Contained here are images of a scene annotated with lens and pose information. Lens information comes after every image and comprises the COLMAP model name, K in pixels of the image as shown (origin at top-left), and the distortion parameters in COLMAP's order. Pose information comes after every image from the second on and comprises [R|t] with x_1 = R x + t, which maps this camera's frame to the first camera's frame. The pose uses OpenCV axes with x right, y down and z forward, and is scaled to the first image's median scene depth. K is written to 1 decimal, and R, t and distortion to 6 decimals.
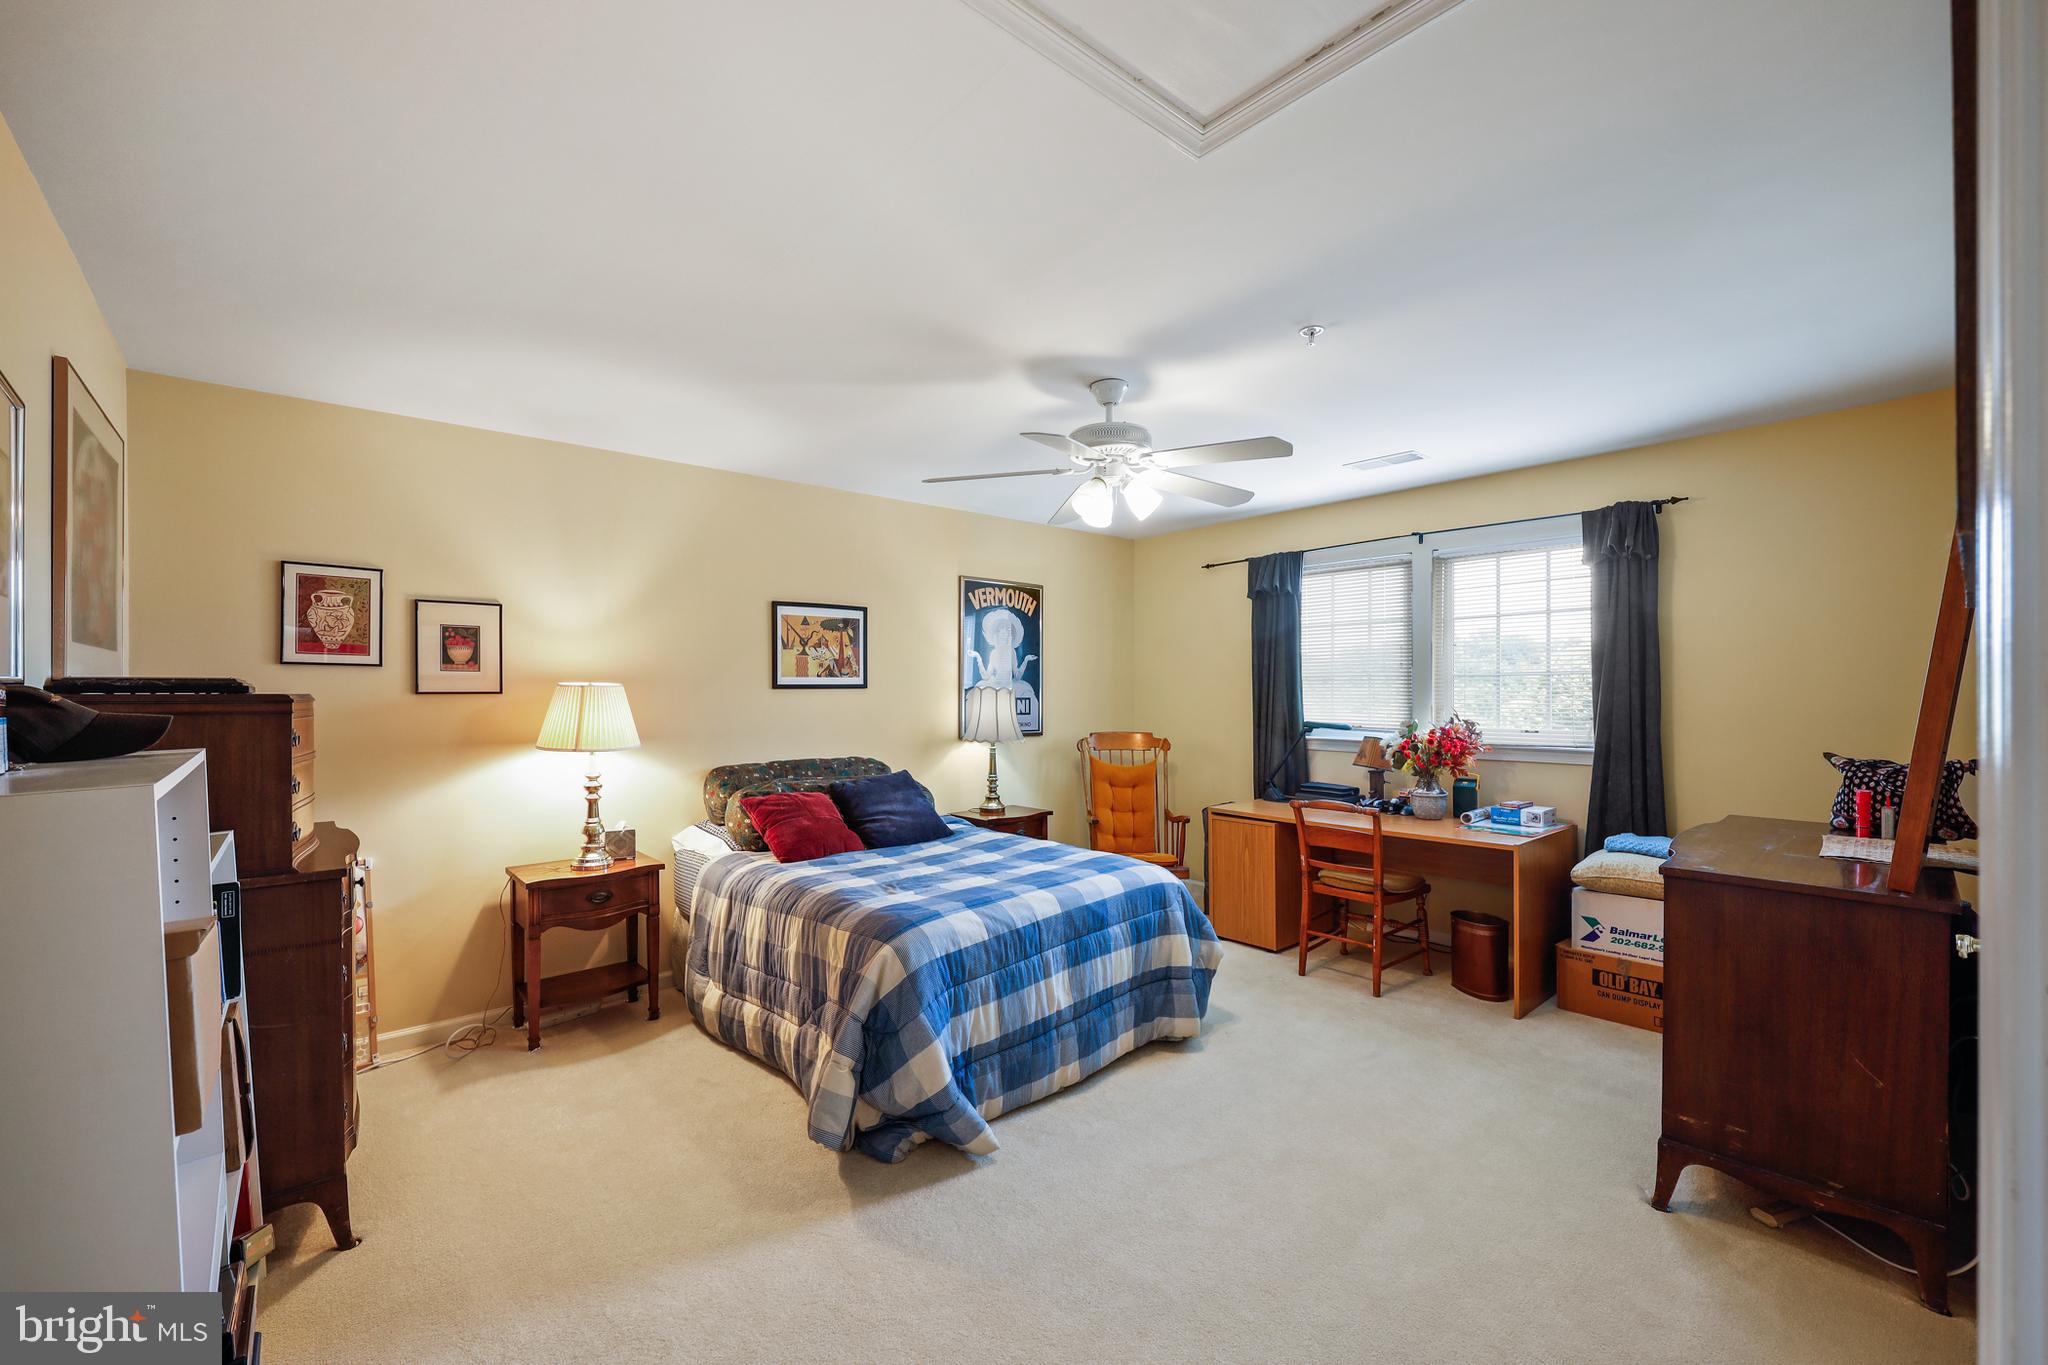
lens RADIAL K [[847.1, 0, 1025.6], [0, 847.1, 689.6], [0, 0, 1]] dist [0.000747, 0.000025]
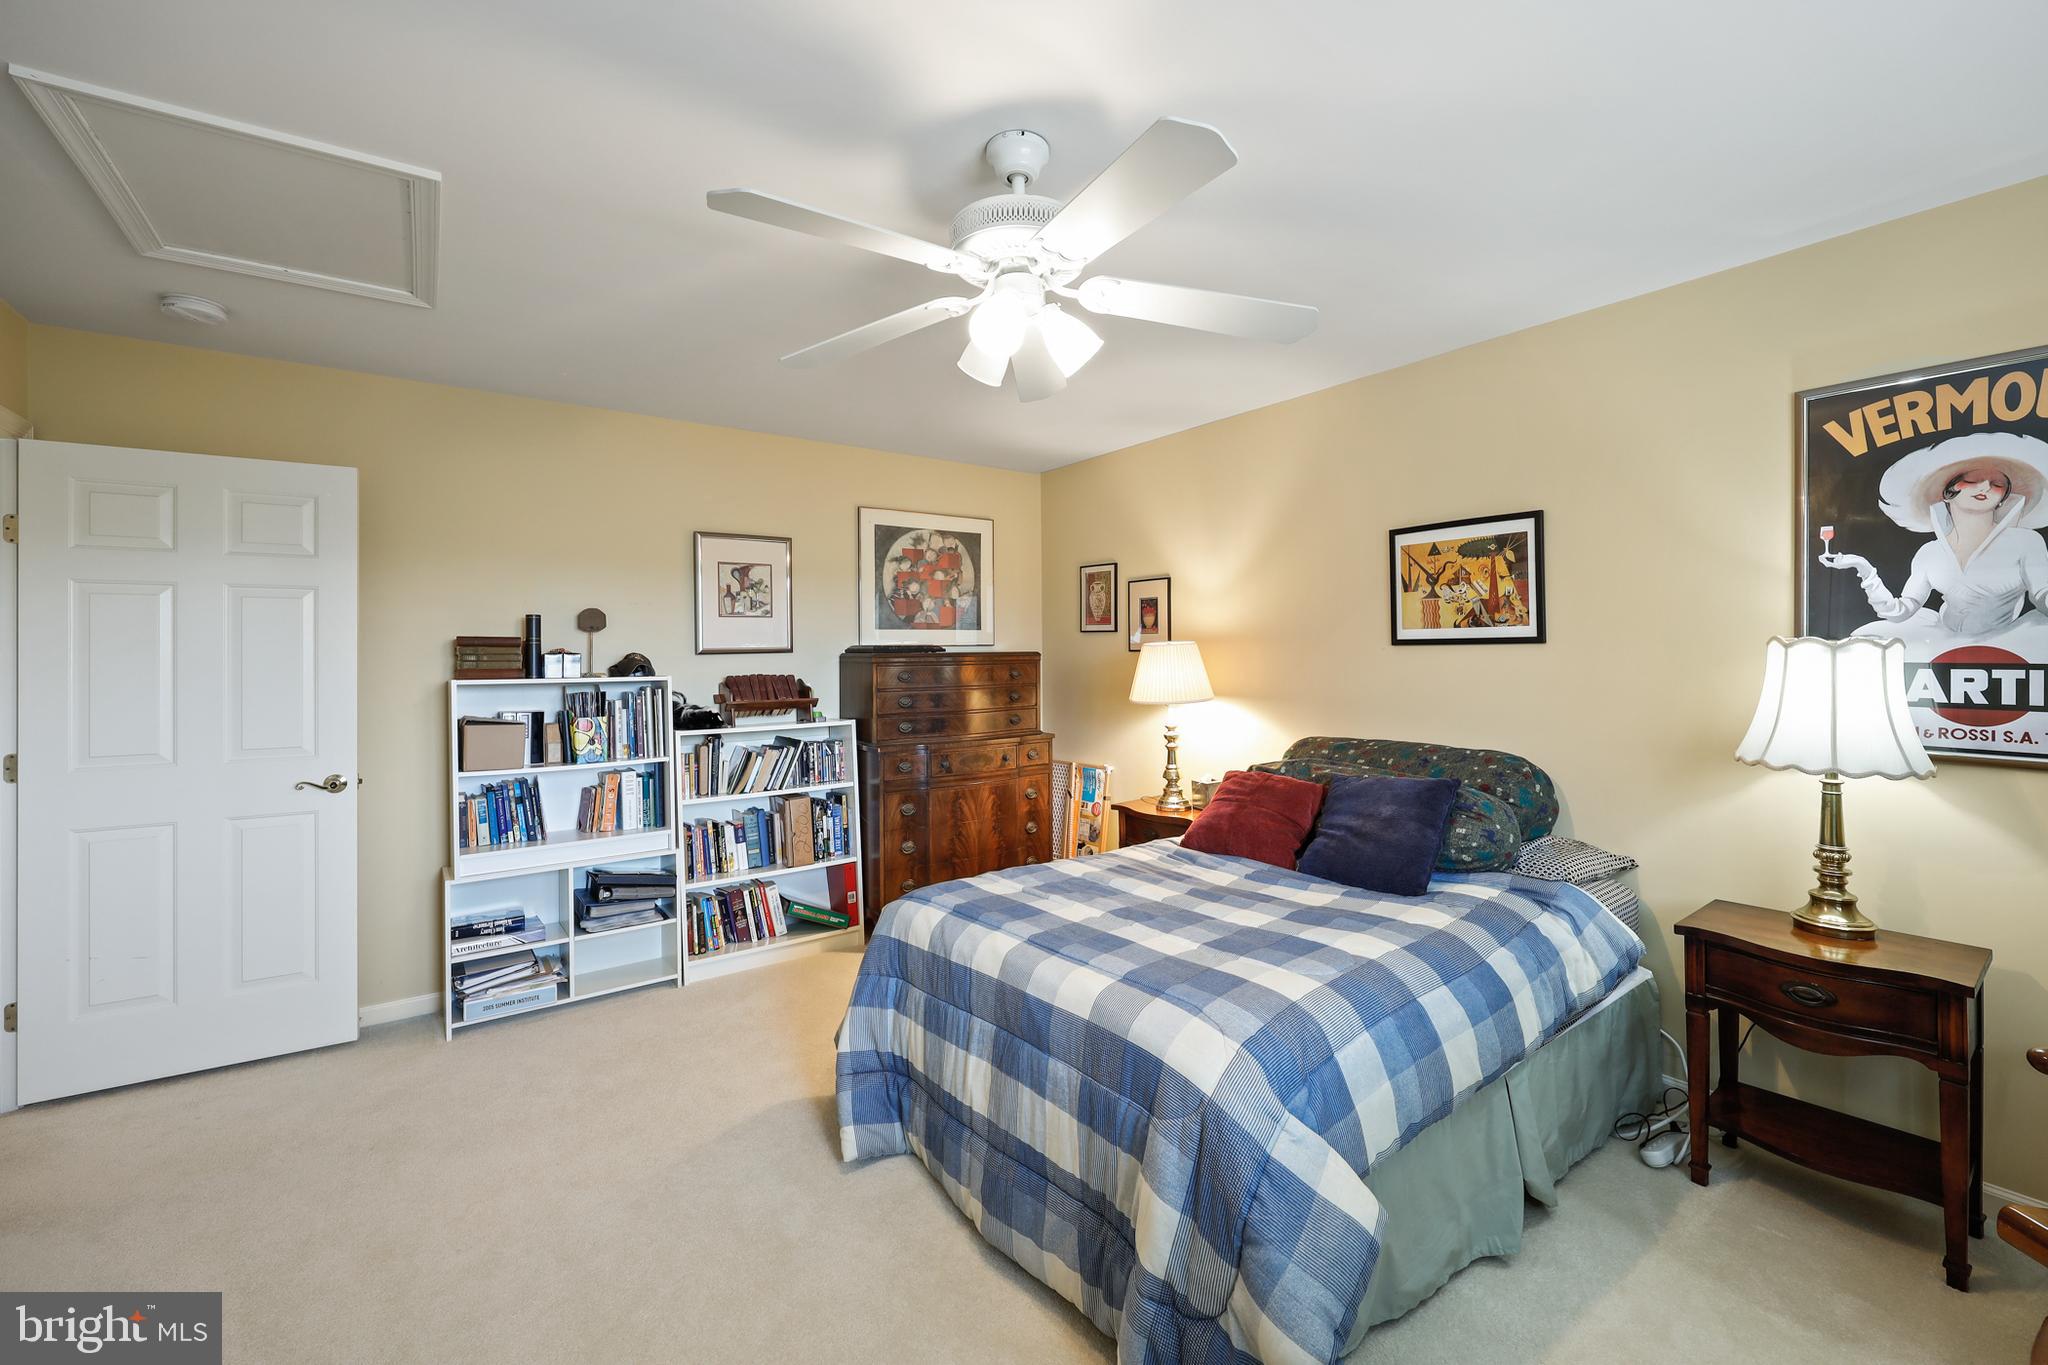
lens RADIAL K [[848.5, 0, 1024.5], [0, 848.5, 644.3], [0, 0, 1]] dist [-0.000483, 0.000020]
pose [[-0.103965, -0.001922, -0.994579, 0.477965], [0.010086, 0.999945, -0.002987, -0.002775], [0.994530, -0.010341, -0.103940, 0.726979]]
